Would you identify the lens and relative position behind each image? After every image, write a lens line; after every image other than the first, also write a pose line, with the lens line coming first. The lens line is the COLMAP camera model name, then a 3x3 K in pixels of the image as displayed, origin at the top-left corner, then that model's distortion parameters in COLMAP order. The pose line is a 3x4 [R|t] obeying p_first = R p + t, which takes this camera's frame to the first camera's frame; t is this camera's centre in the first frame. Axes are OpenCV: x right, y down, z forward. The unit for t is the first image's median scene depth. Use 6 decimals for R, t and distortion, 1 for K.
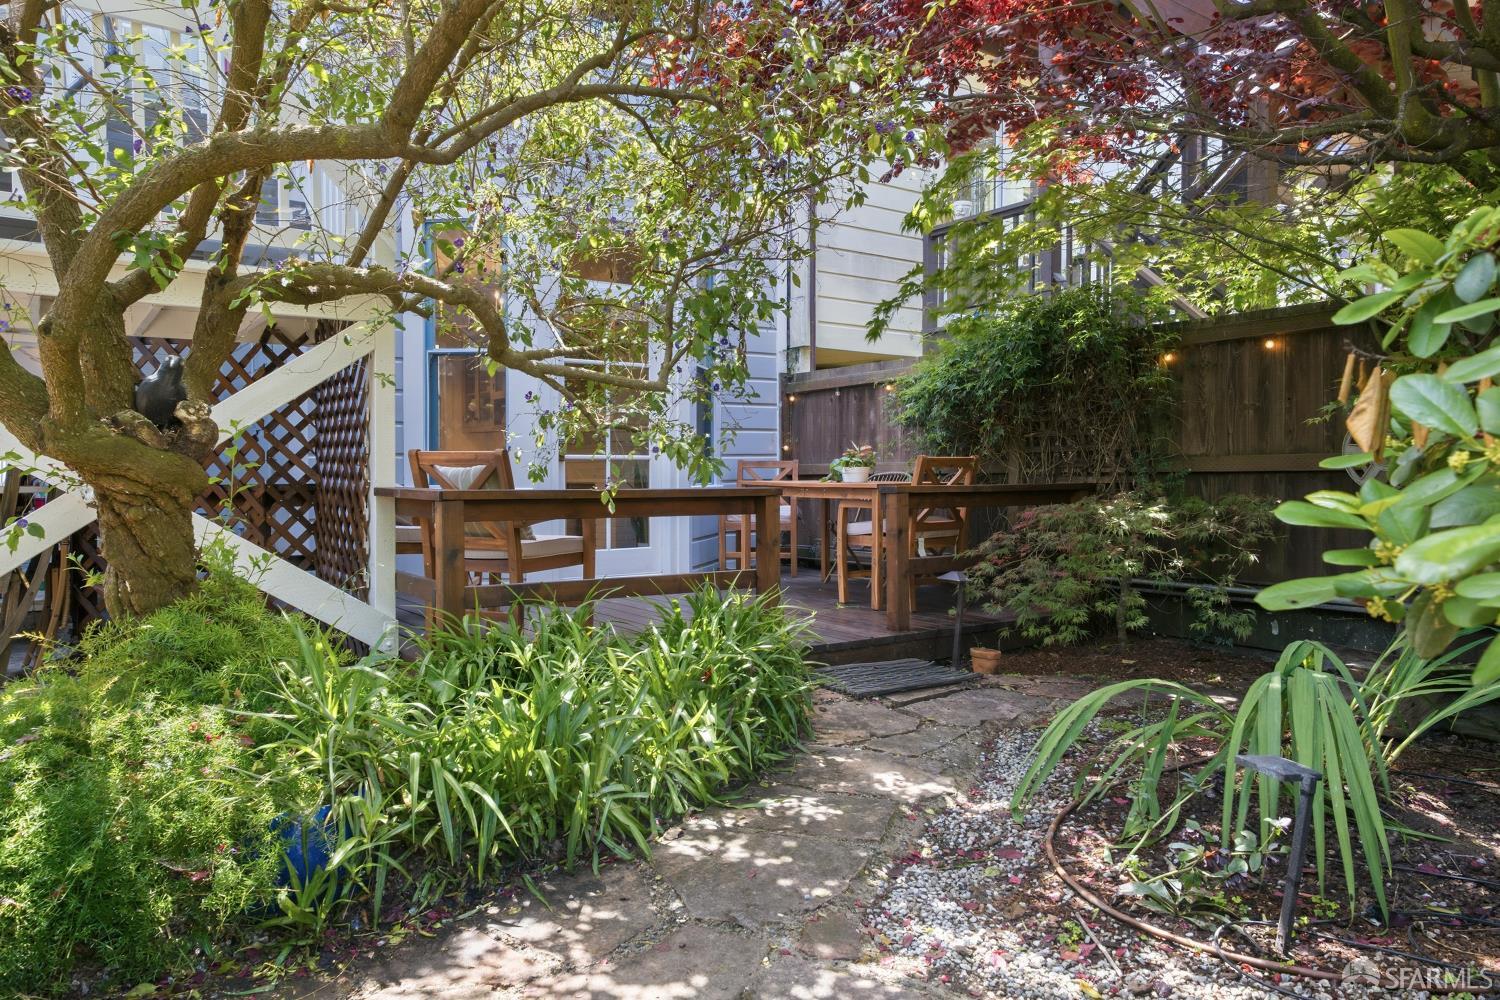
lens RADIAL K [[996.7, 0, 748.0], [0, 996.7, 495.0], [0, 0, 1]] dist [0.025673, 0.003018]
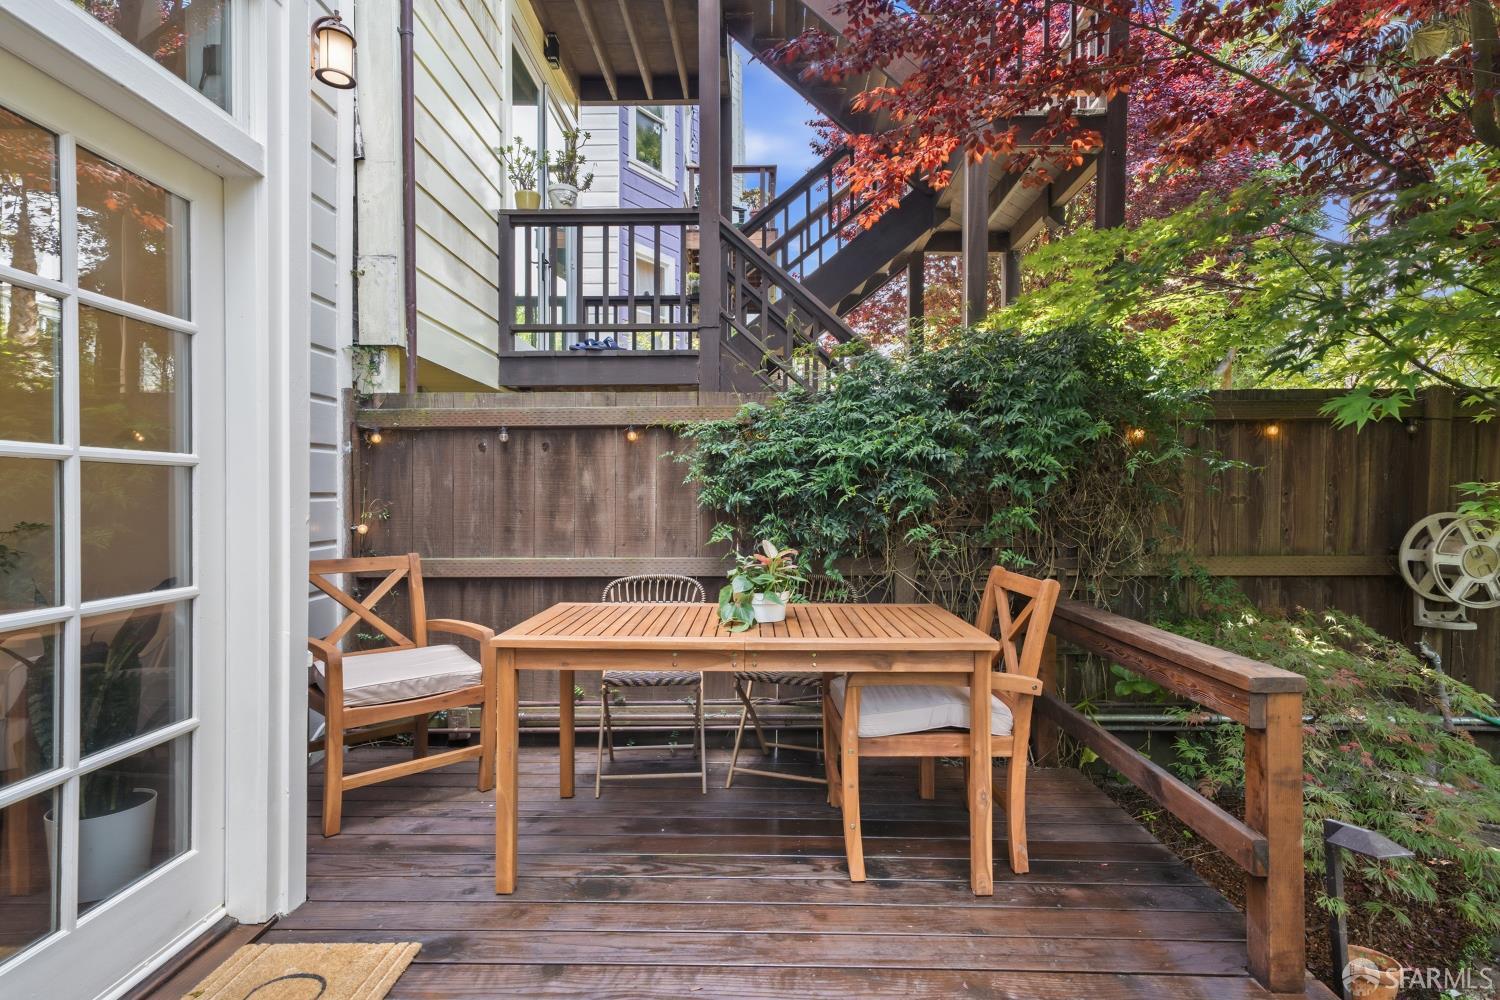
lens RADIAL K [[788.8, 0, 750.6], [0, 788.8, 508.3], [0, 0, 1]] dist [0.020614, 0.001183]
pose [[0.573235, -0.008198, 0.819350, -0.191188], [0.021365, 0.999760, -0.004944, -0.052013], [-0.819112, 0.020339, 0.573273, 0.585597]]
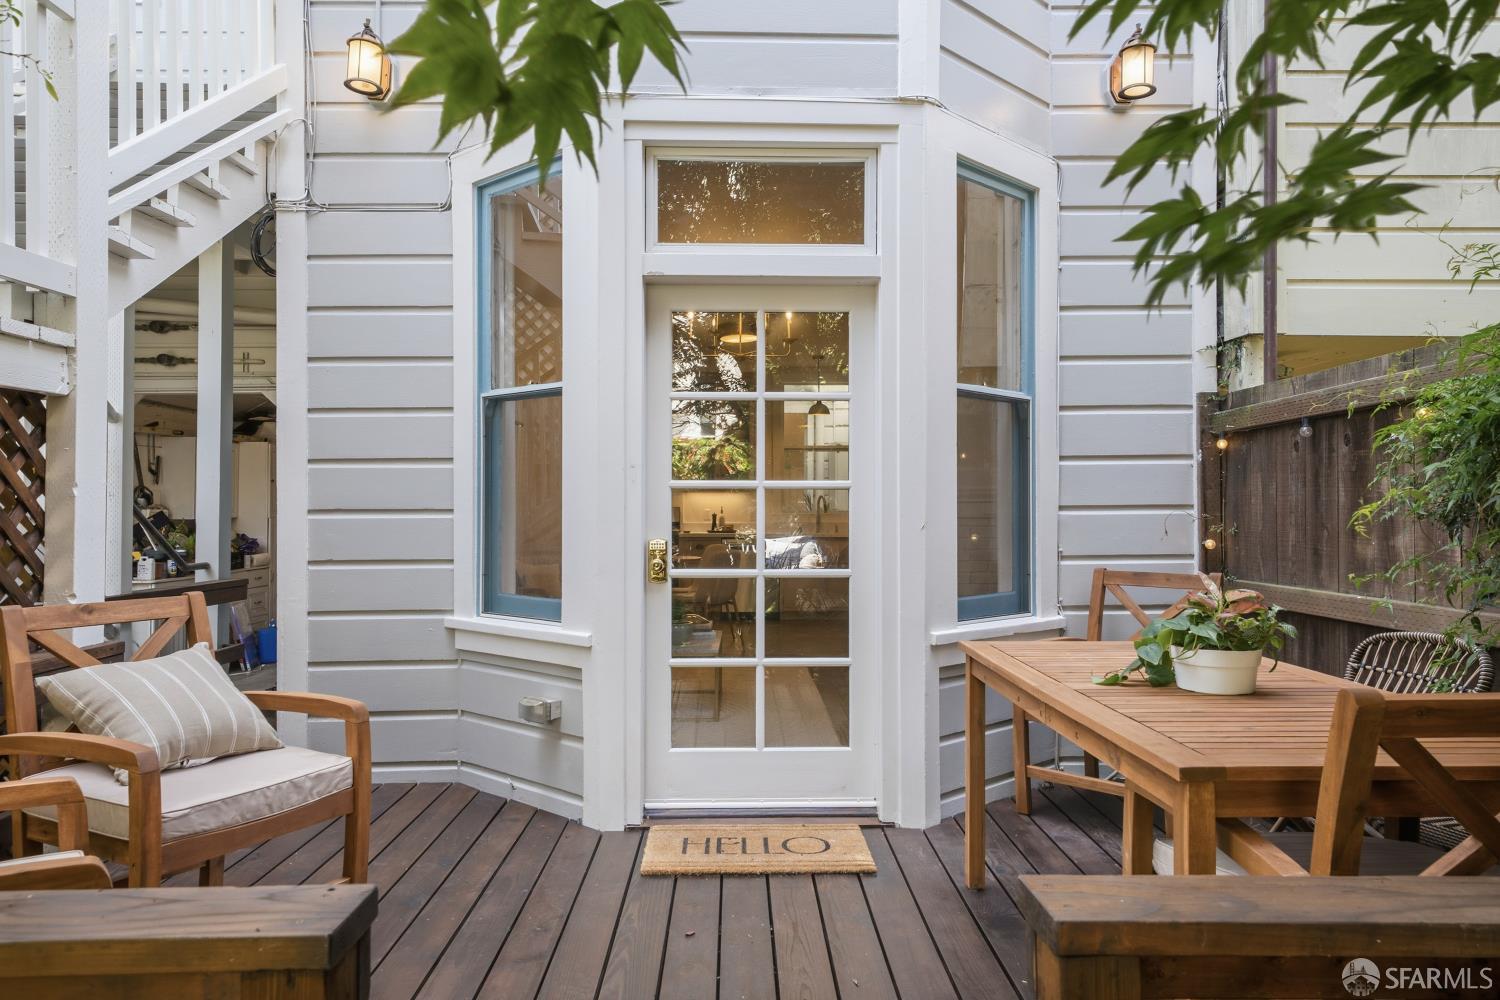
lens RADIAL K [[996.7, 0, 748.0], [0, 996.7, 495.0], [0, 0, 1]] dist [0.025673, 0.003018]
pose [[0.823570, -0.002972, -0.567207, 0.130806], [-0.019933, 0.999217, -0.034178, -0.050096], [0.566864, 0.039454, 0.822866, 0.464591]]
